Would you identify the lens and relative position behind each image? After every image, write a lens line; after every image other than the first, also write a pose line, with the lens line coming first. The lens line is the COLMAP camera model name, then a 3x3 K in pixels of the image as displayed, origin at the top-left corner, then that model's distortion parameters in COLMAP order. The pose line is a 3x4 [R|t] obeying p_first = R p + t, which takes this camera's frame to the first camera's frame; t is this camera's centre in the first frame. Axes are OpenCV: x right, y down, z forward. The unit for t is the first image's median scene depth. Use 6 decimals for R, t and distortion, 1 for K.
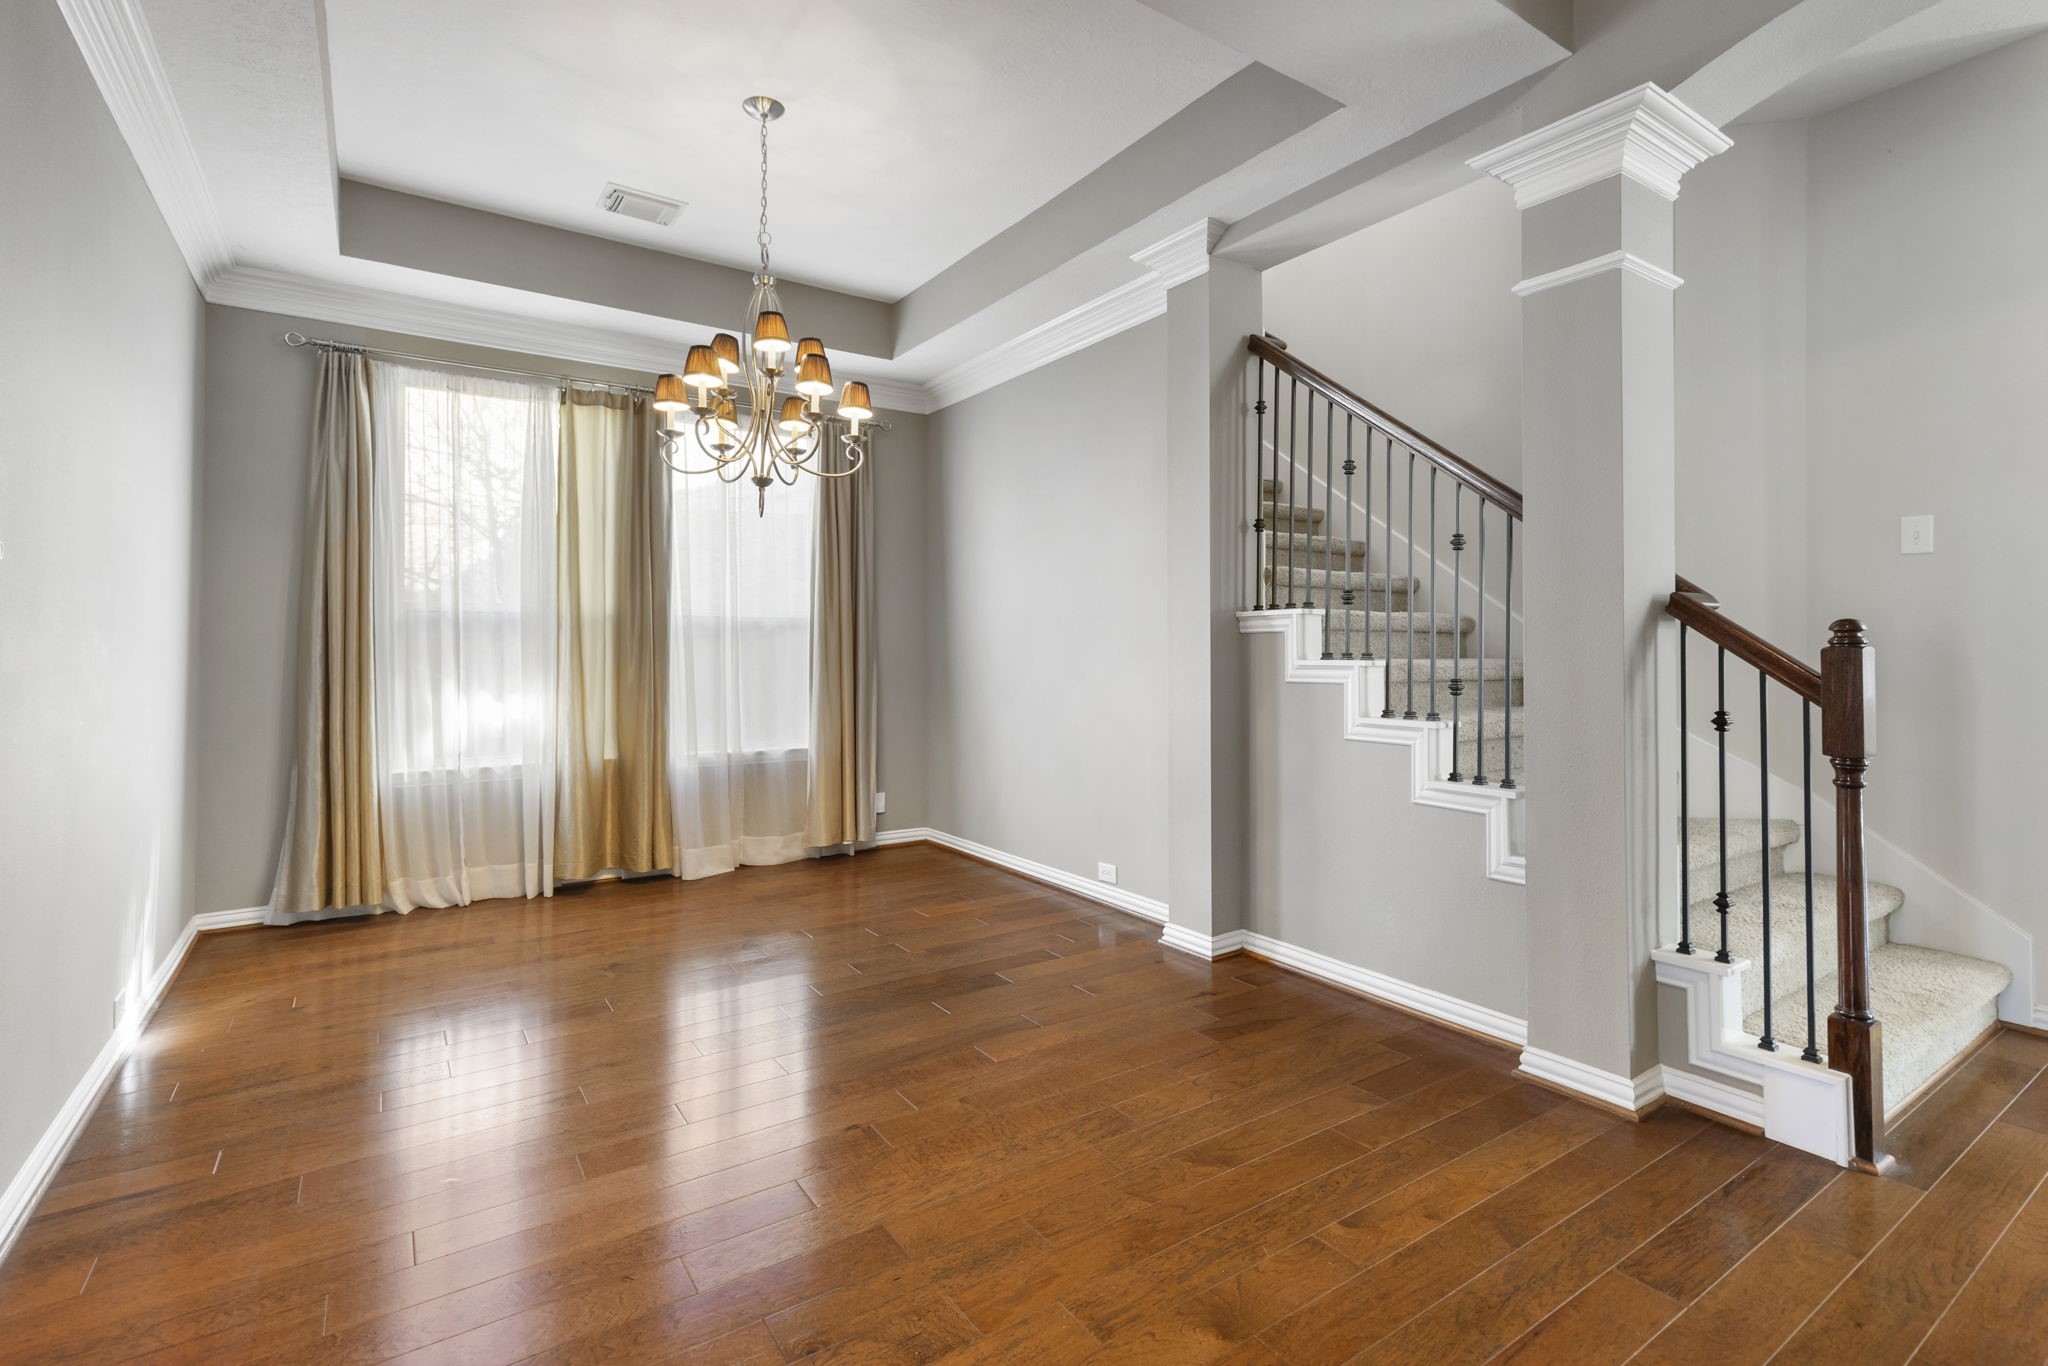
lens RADIAL K [[937.4, 0, 1004.7], [0, 937.4, 645.5], [0, 0, 1]] dist [0.003963, 0.000386]
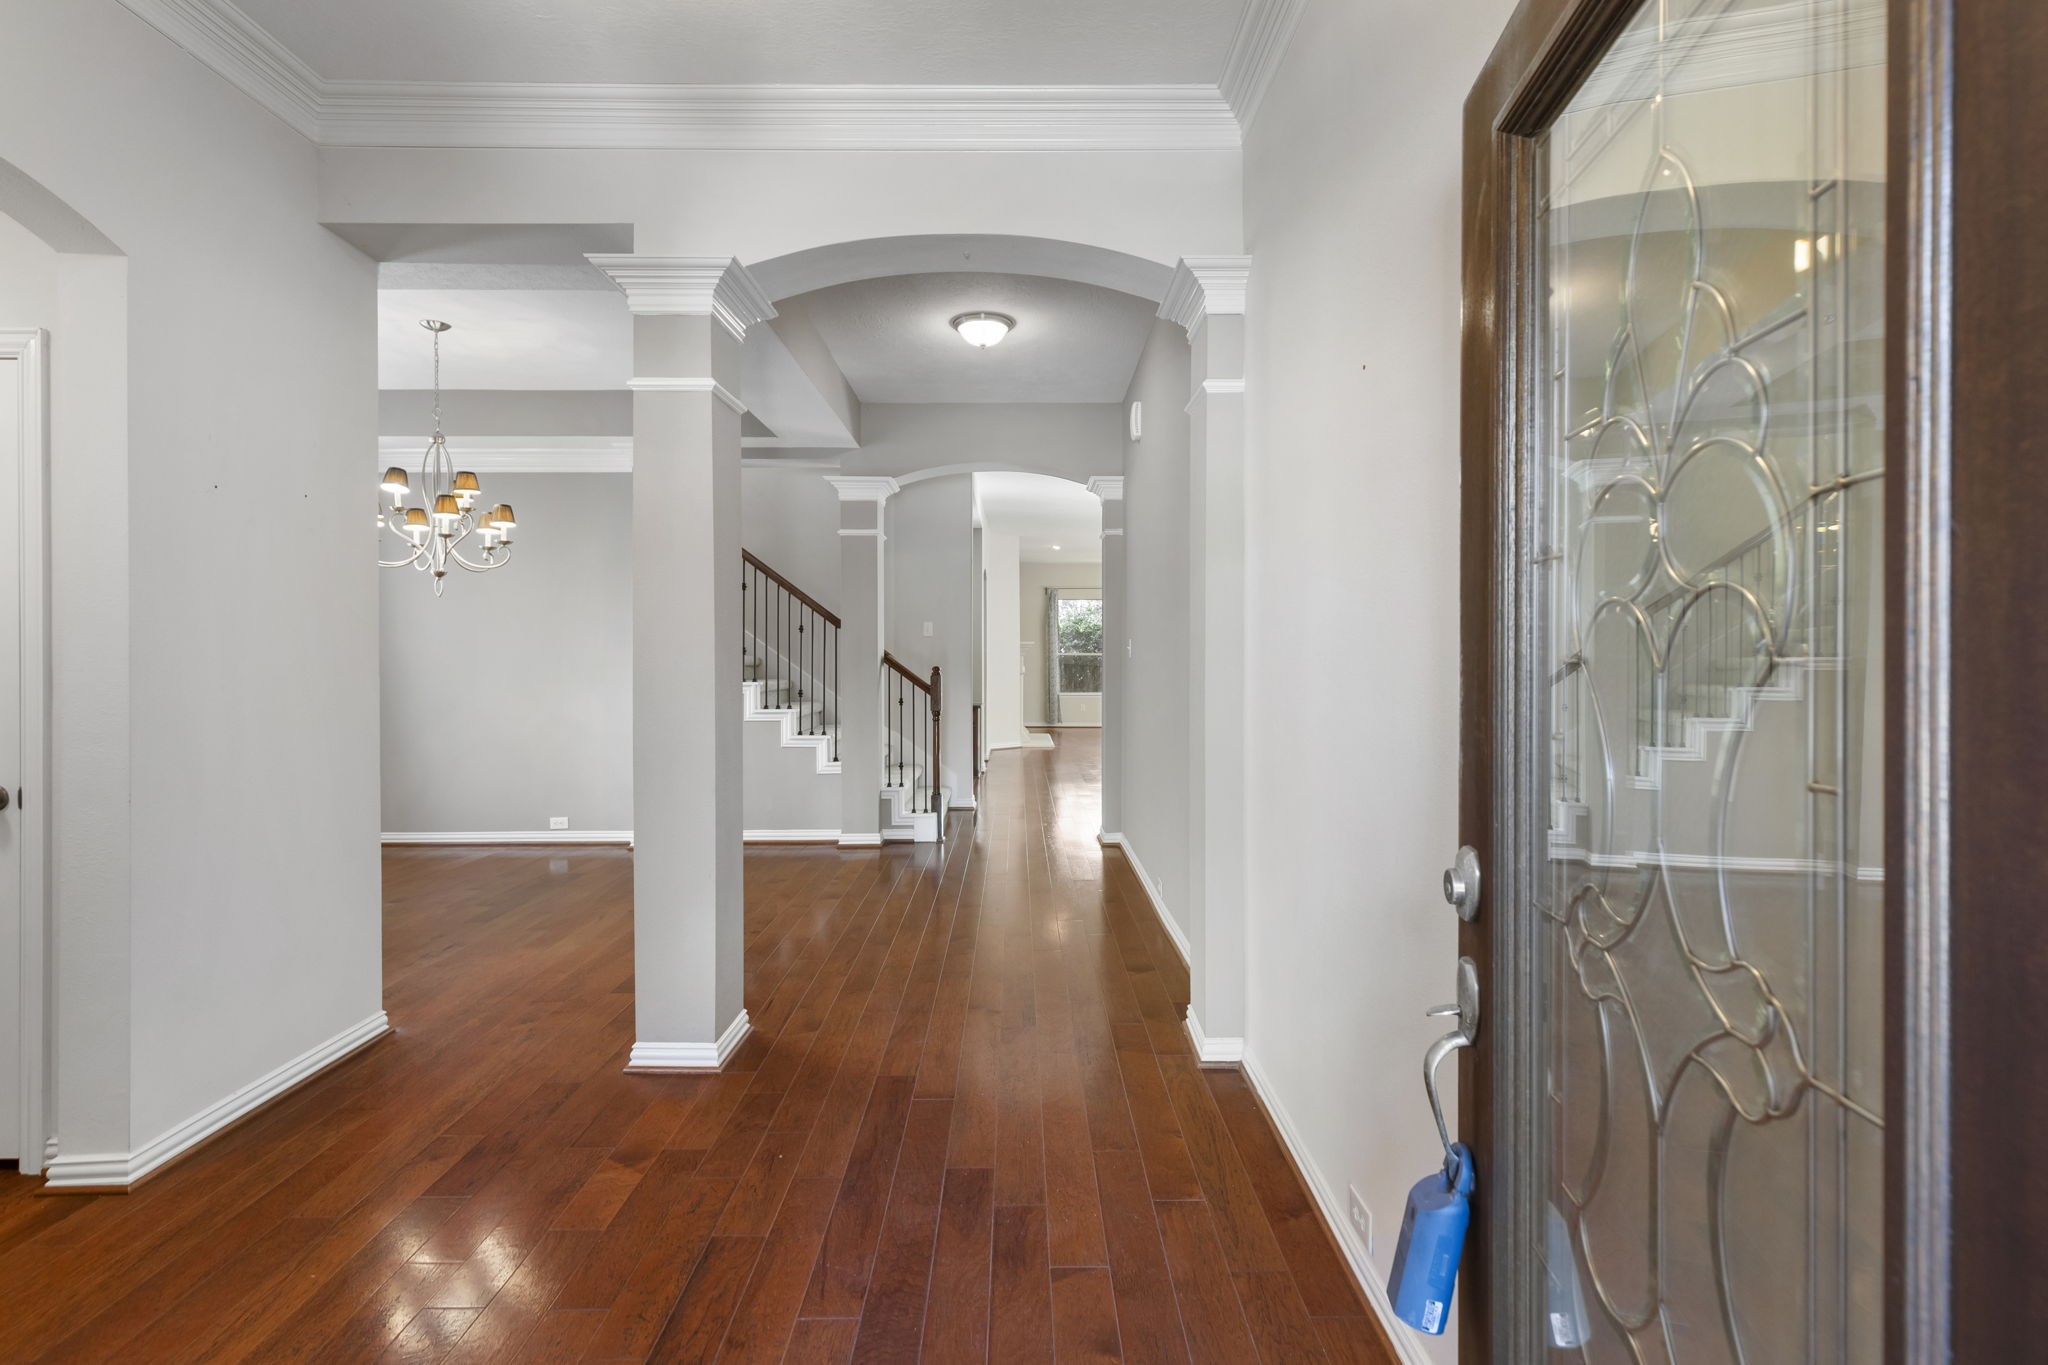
lens RADIAL K [[937.4, 0, 1027.9], [0, 937.4, 671.6], [0, 0, 1]] dist [0.003963, 0.000386]
pose [[0.559894, -0.015533, 0.828419, -1.320484], [-0.003291, 0.999775, 0.020970, -0.067867], [-0.828558, -0.014467, 0.559717, -0.863765]]
